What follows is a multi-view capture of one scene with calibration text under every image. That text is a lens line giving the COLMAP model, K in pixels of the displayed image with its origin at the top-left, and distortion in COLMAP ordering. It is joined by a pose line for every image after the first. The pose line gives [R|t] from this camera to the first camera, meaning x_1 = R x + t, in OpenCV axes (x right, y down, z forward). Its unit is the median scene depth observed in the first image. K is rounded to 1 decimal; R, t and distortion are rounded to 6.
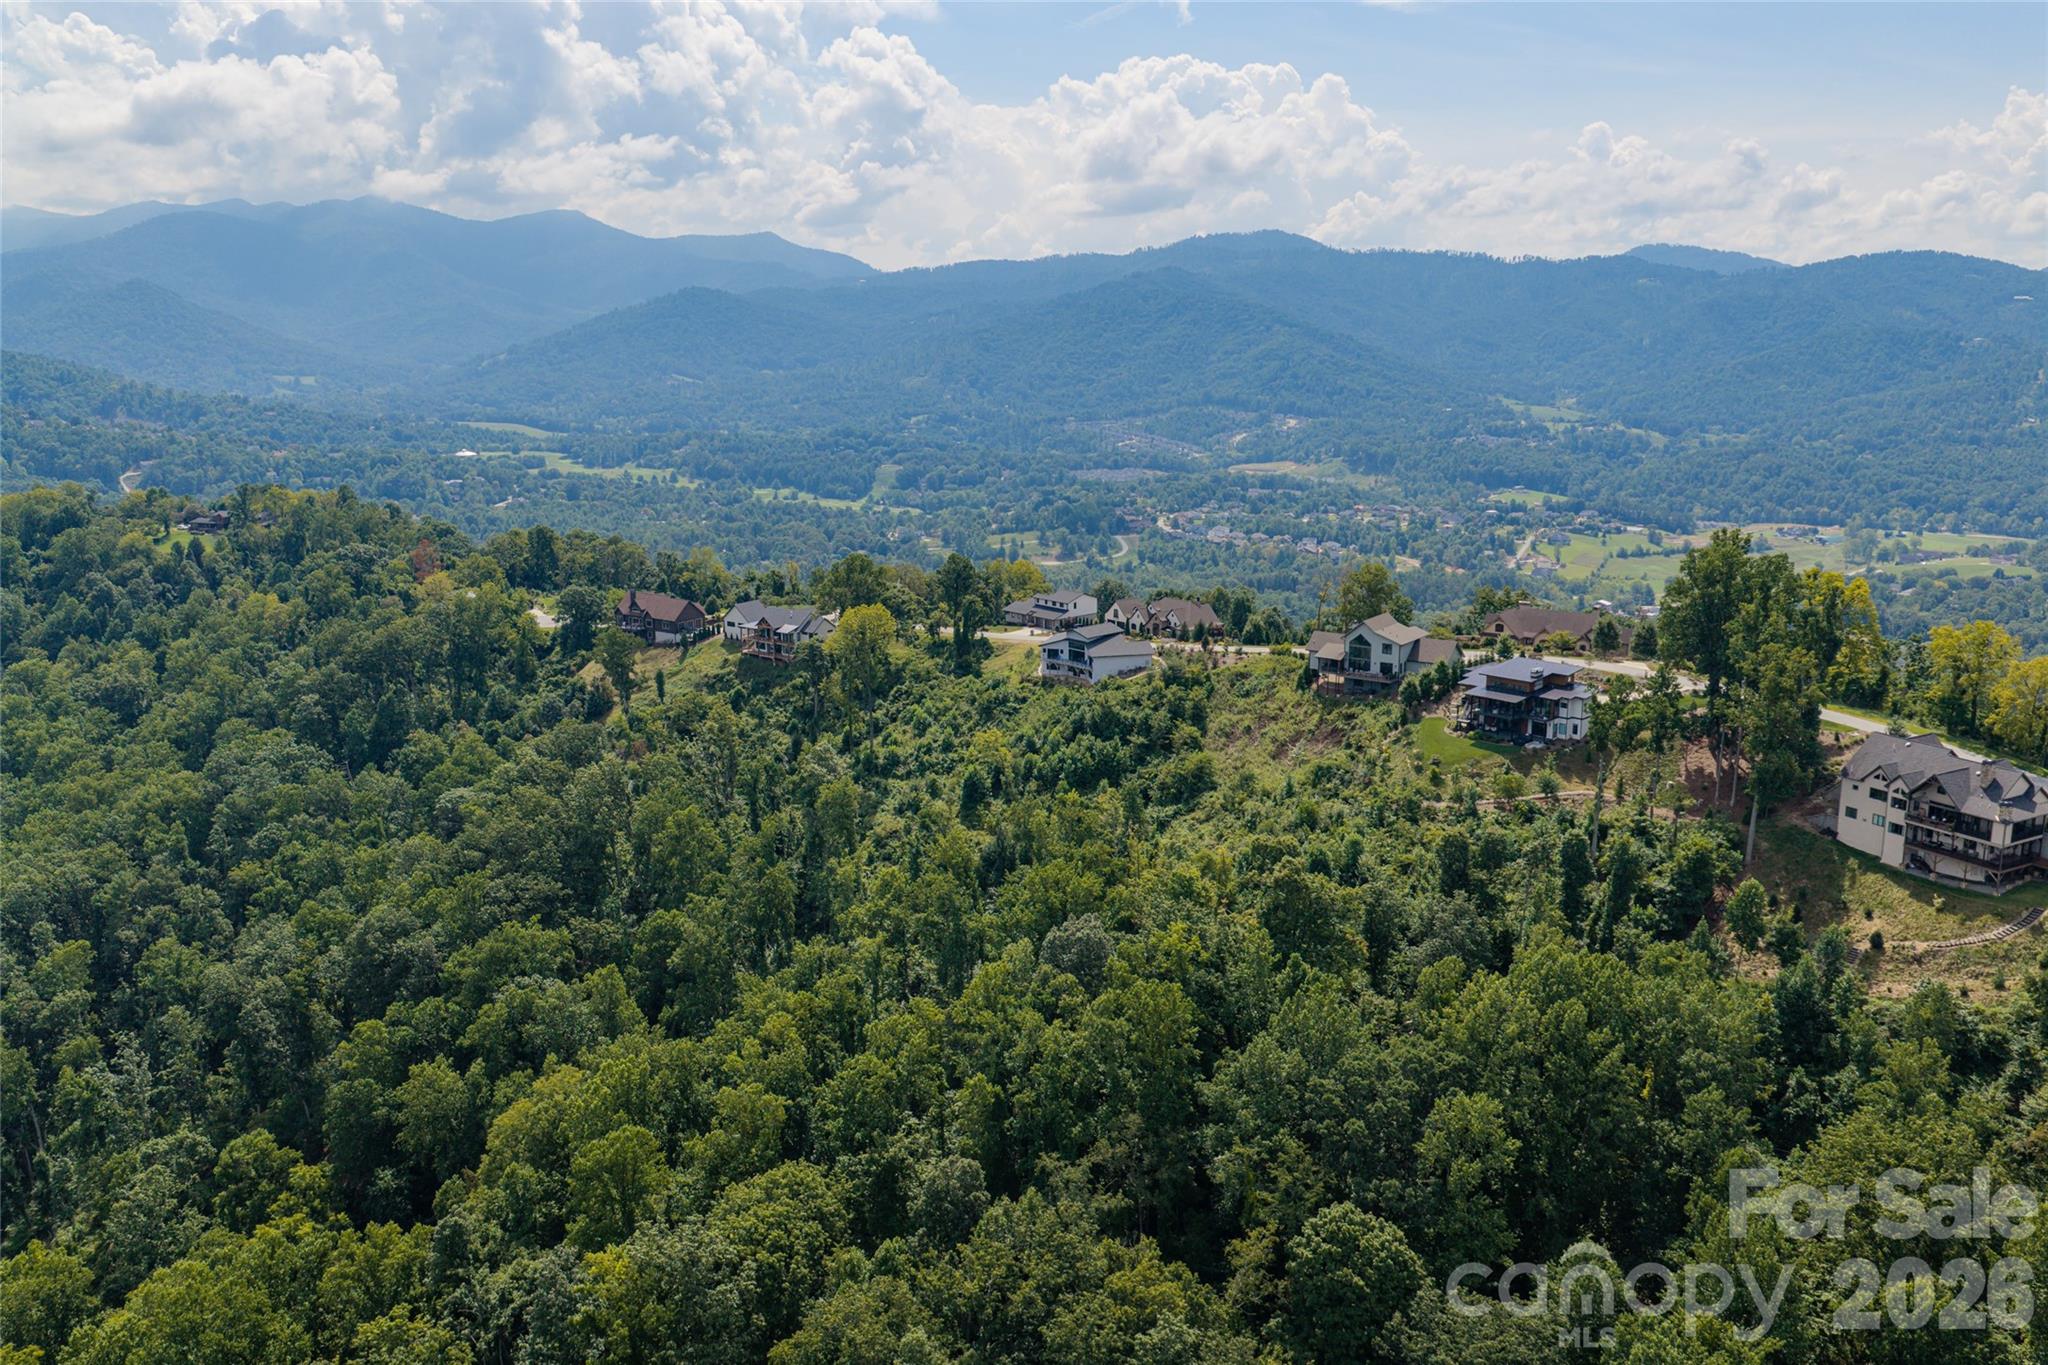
lens RADIAL K [[1710.8, 0, 1024.0], [0, 1710.8, 682.5], [0, 0, 1]] dist [0.030087, -0.058224]
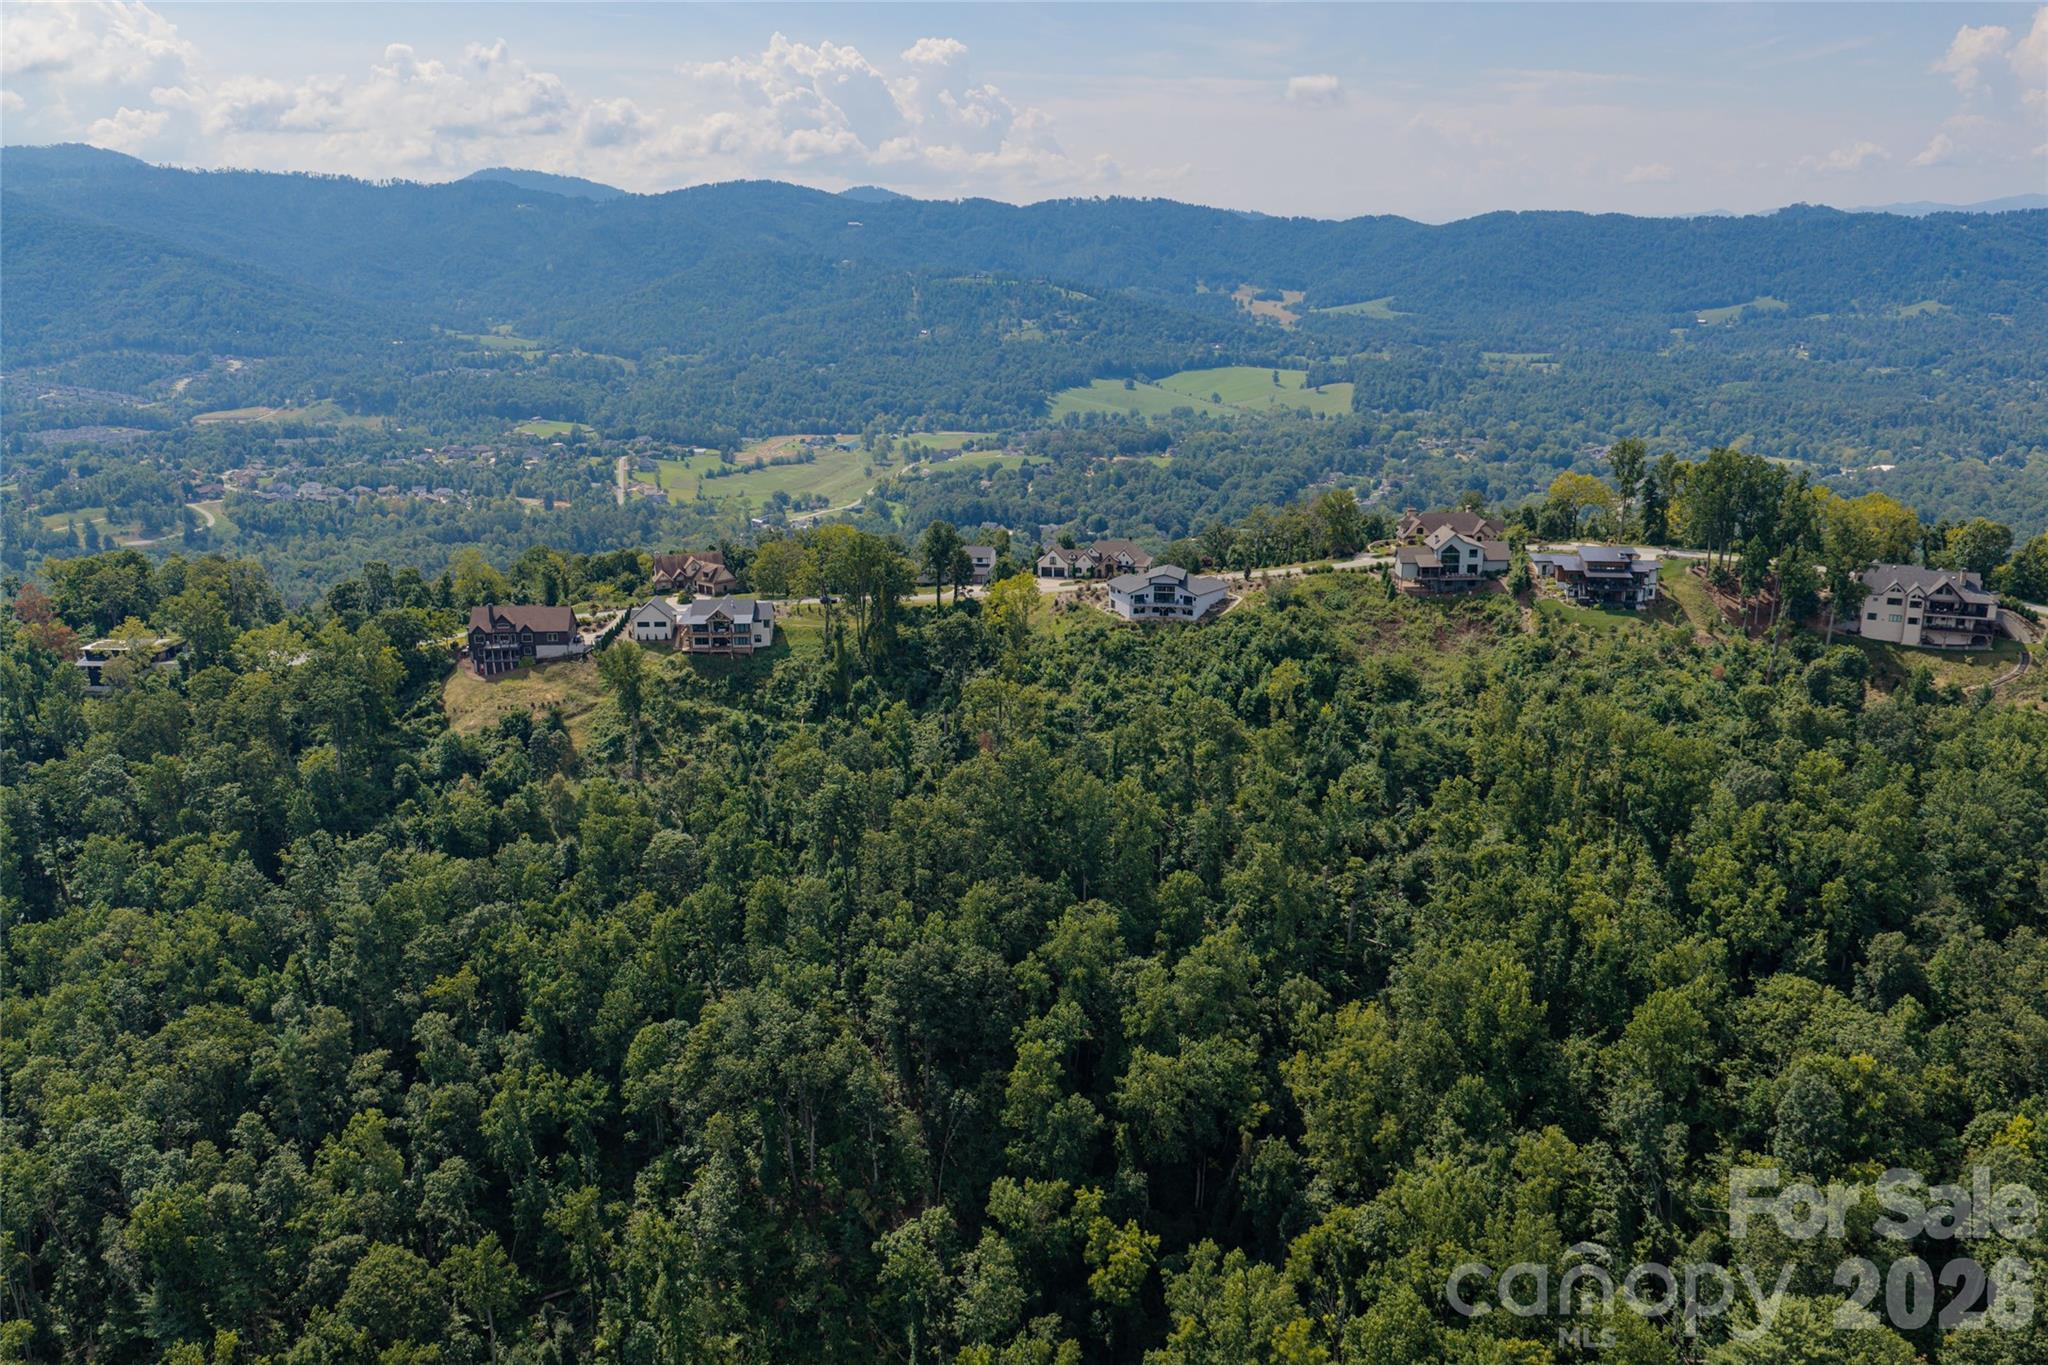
lens RADIAL K [[1710.8, 0, 1024.0], [0, 1710.8, 682.5], [0, 0, 1]] dist [0.030087, -0.058224]
pose [[0.783941, -0.161803, 0.599380, -0.152802], [0.135596, 0.986756, 0.089028, -0.015437], [-0.605846, 0.011481, 0.795499, 0.036019]]
